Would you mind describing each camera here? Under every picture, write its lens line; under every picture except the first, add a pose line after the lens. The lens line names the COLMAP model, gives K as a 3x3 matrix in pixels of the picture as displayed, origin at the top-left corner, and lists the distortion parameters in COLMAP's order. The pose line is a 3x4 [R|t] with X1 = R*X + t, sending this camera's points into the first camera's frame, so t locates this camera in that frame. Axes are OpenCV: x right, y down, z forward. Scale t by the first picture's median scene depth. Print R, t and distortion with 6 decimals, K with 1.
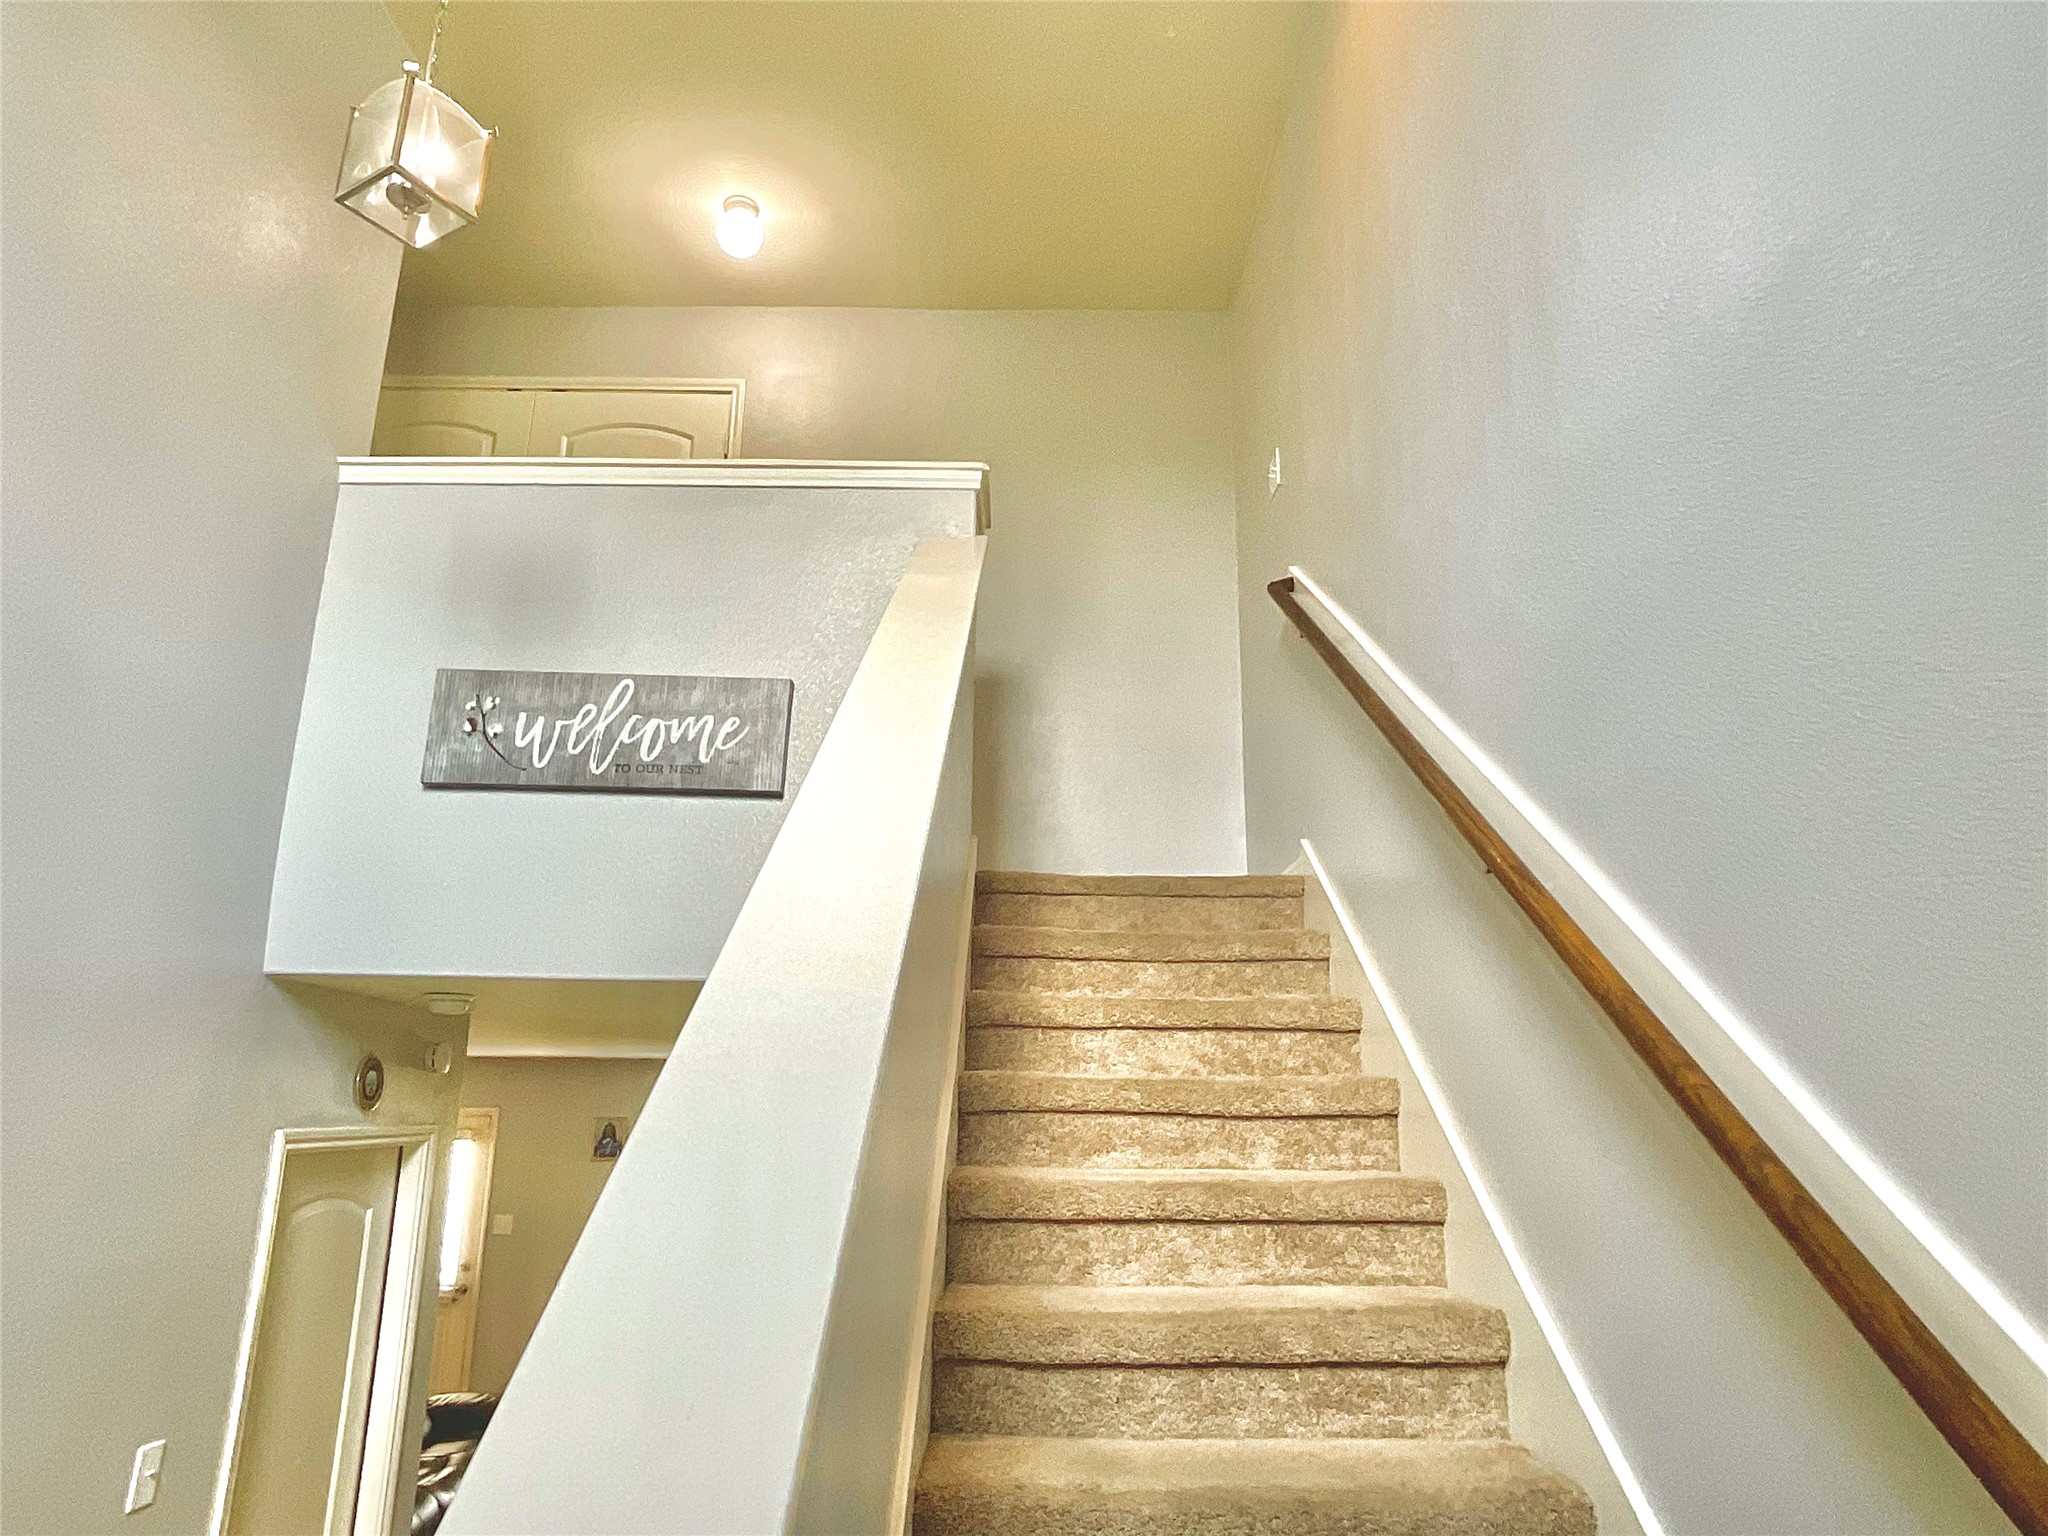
lens RADIAL K [[1255.7, 0, 1022.5], [0, 1255.7, 769.5], [0, 0, 1]] dist [-0.002080, -0.009866]
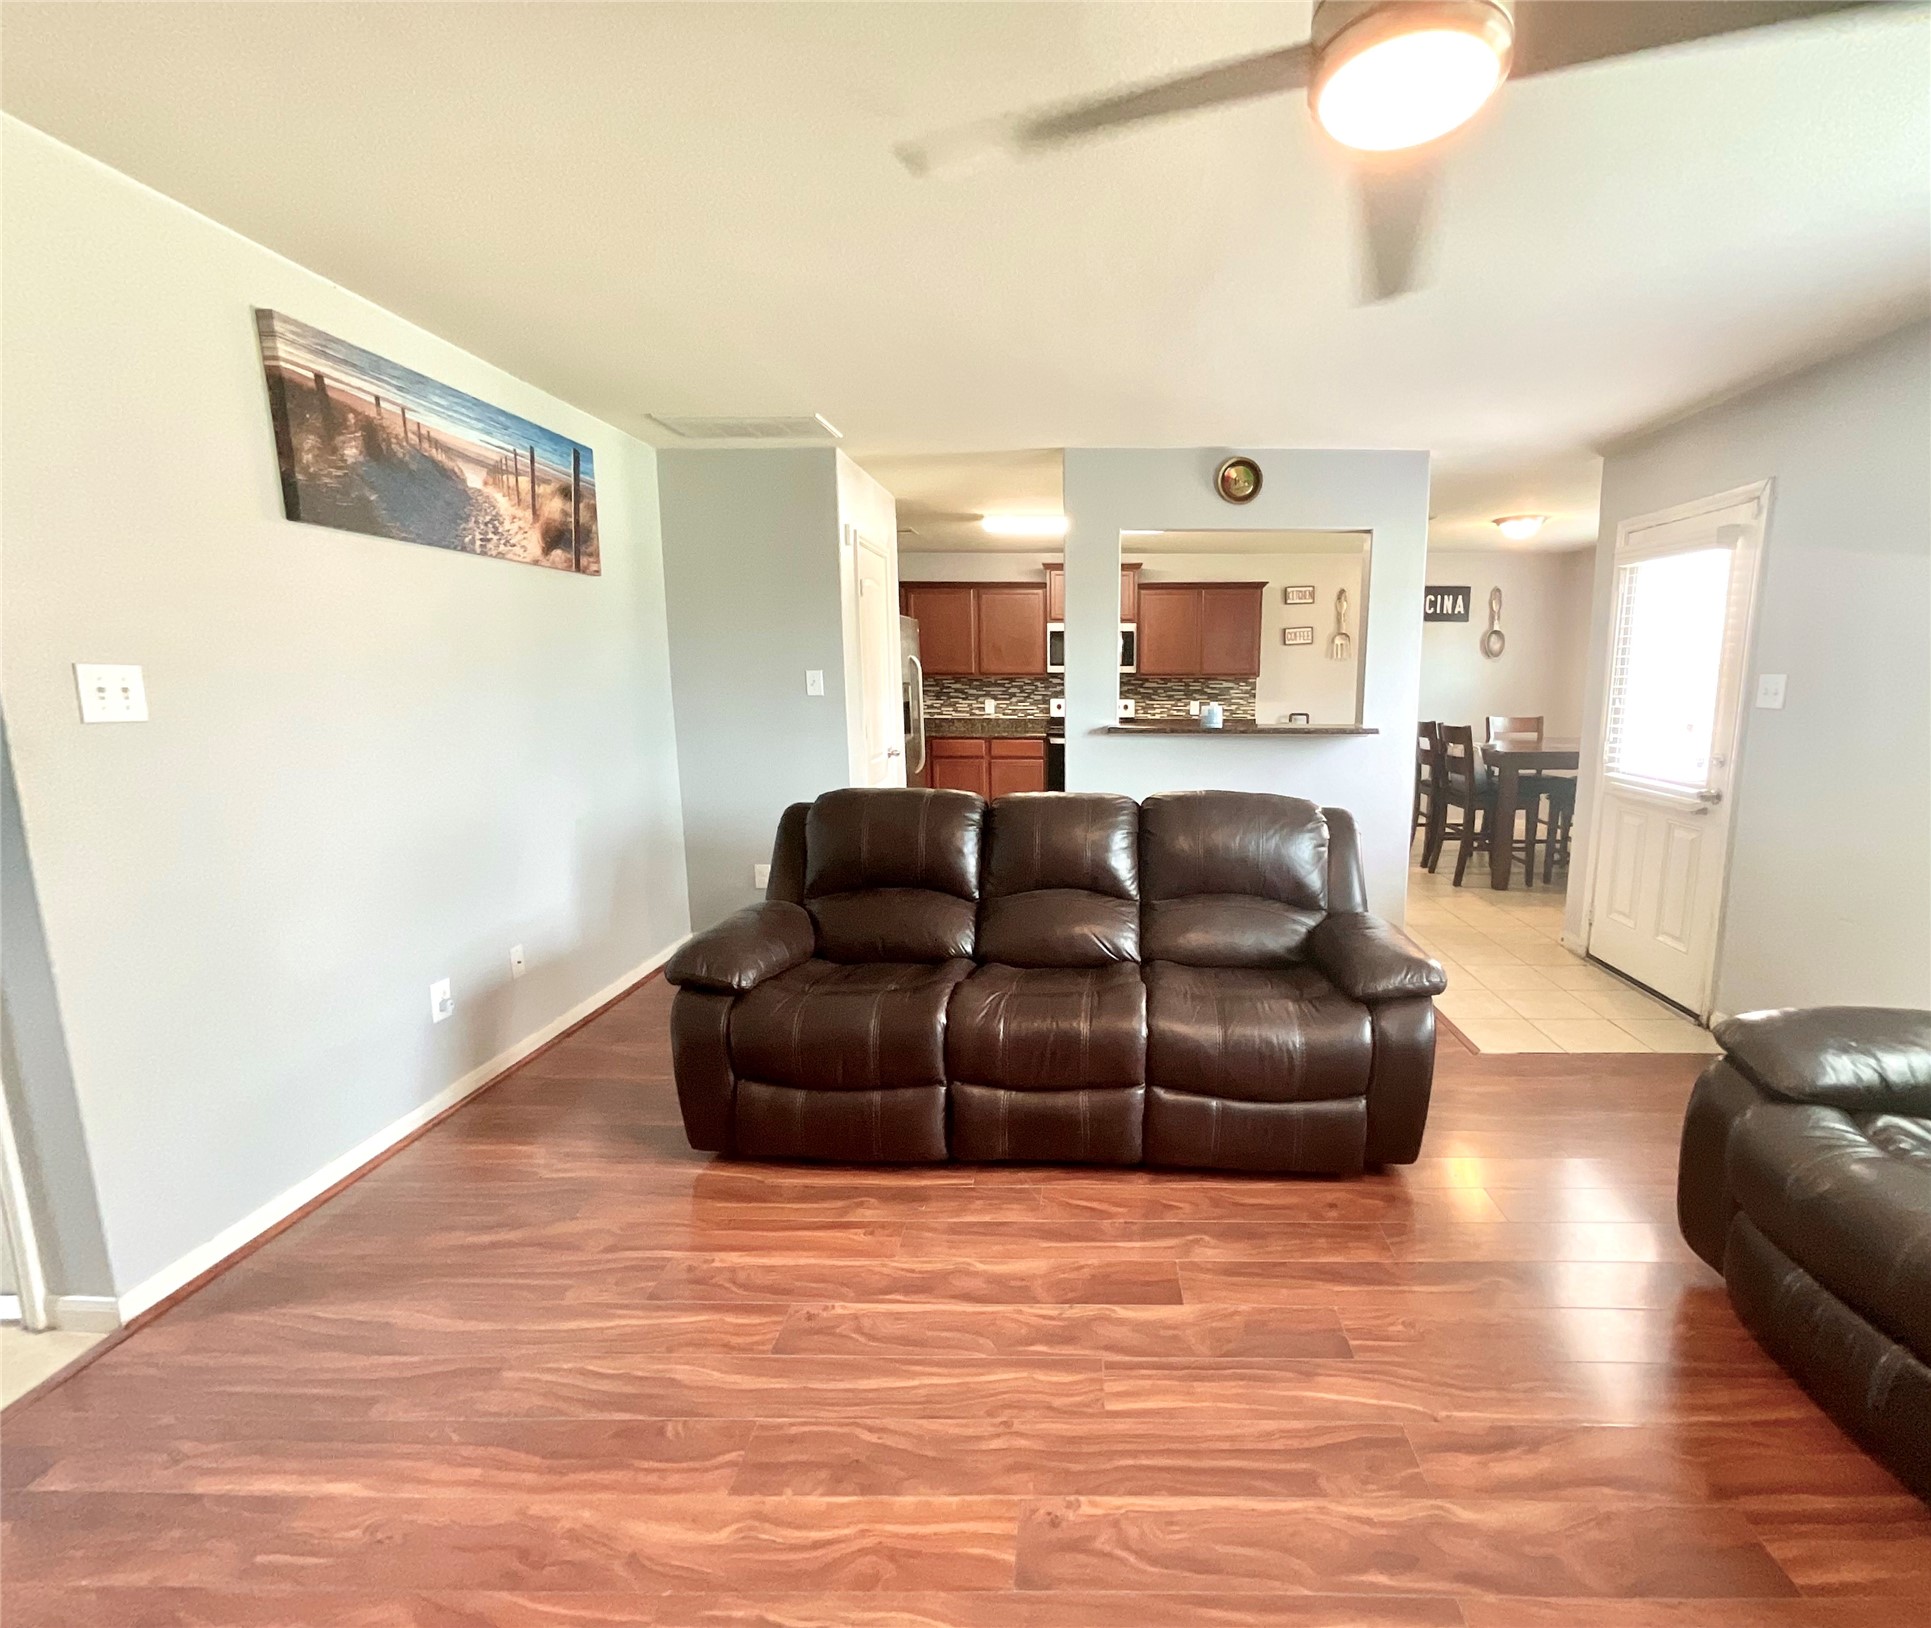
lens RADIAL K [[876.6, 0, 1082.5], [0, 876.6, 820.9], [0, 0, 1]] dist [0.001384, 0.001104]
pose [[-0.013951, 0.150372, -0.988531, -0.079831], [0.255065, 0.956456, 0.141893, 0.740209], [0.966823, -0.250160, -0.051698, 1.857345]]
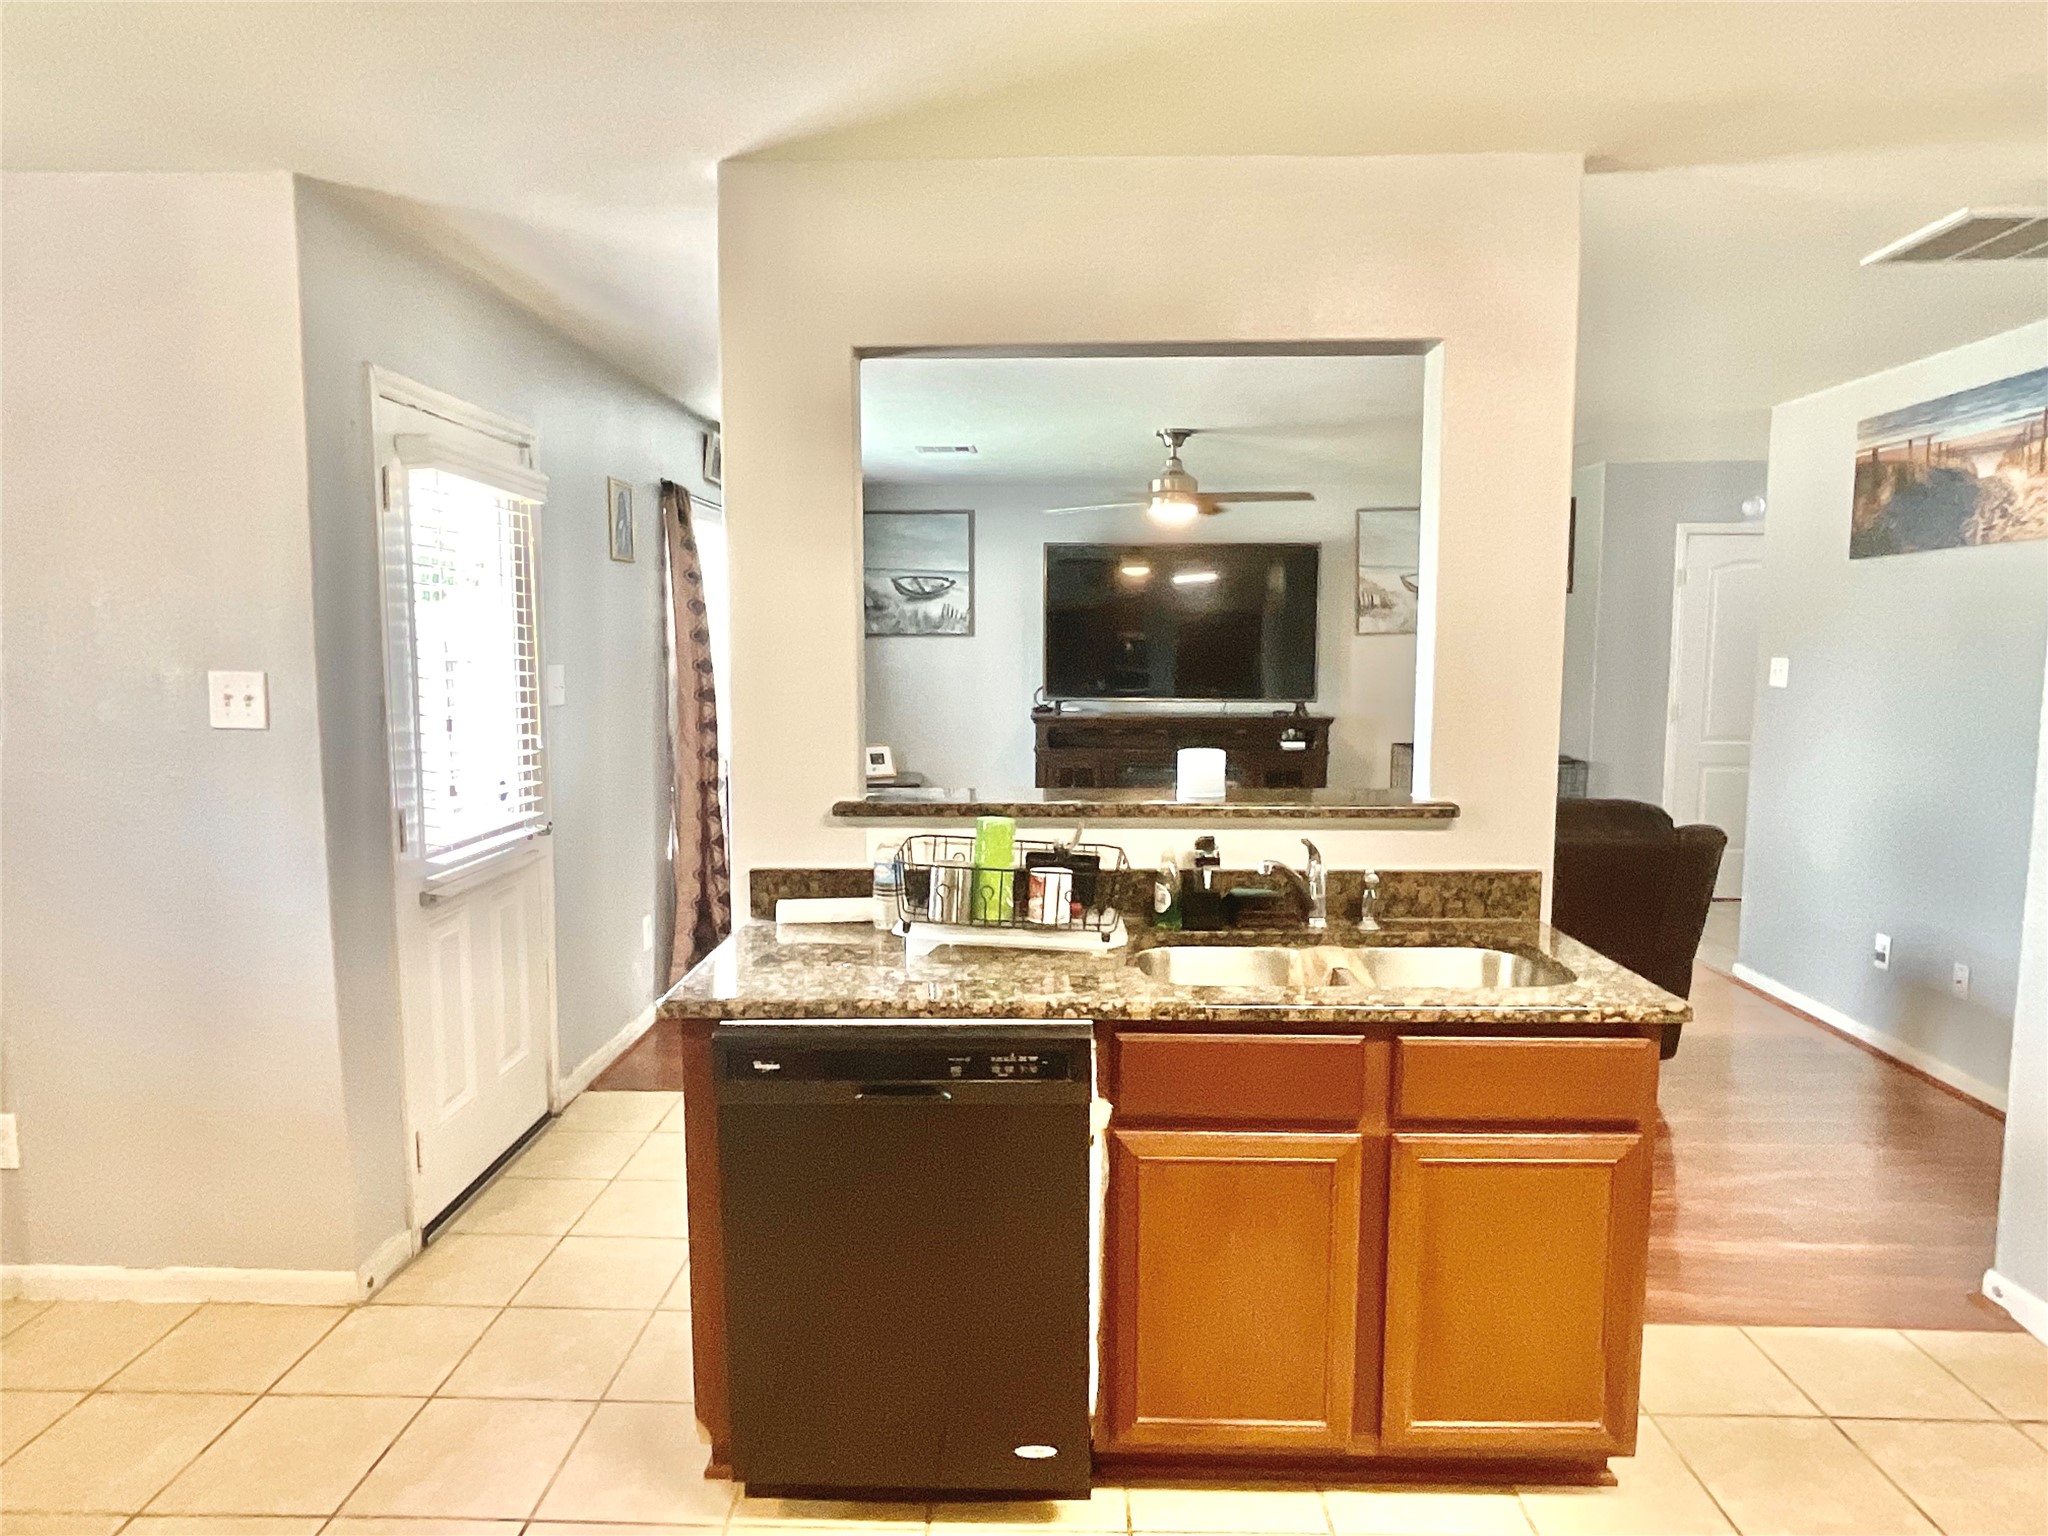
lens RADIAL K [[1255.7, 0, 1022.5], [0, 1255.7, 769.5], [0, 0, 1]] dist [-0.002080, -0.009866]
pose [[0.033978, -0.118236, 0.992404, -2.244216], [-0.256848, 0.958593, 0.123002, 0.750914], [-0.965854, -0.259076, 0.002203, 2.127061]]
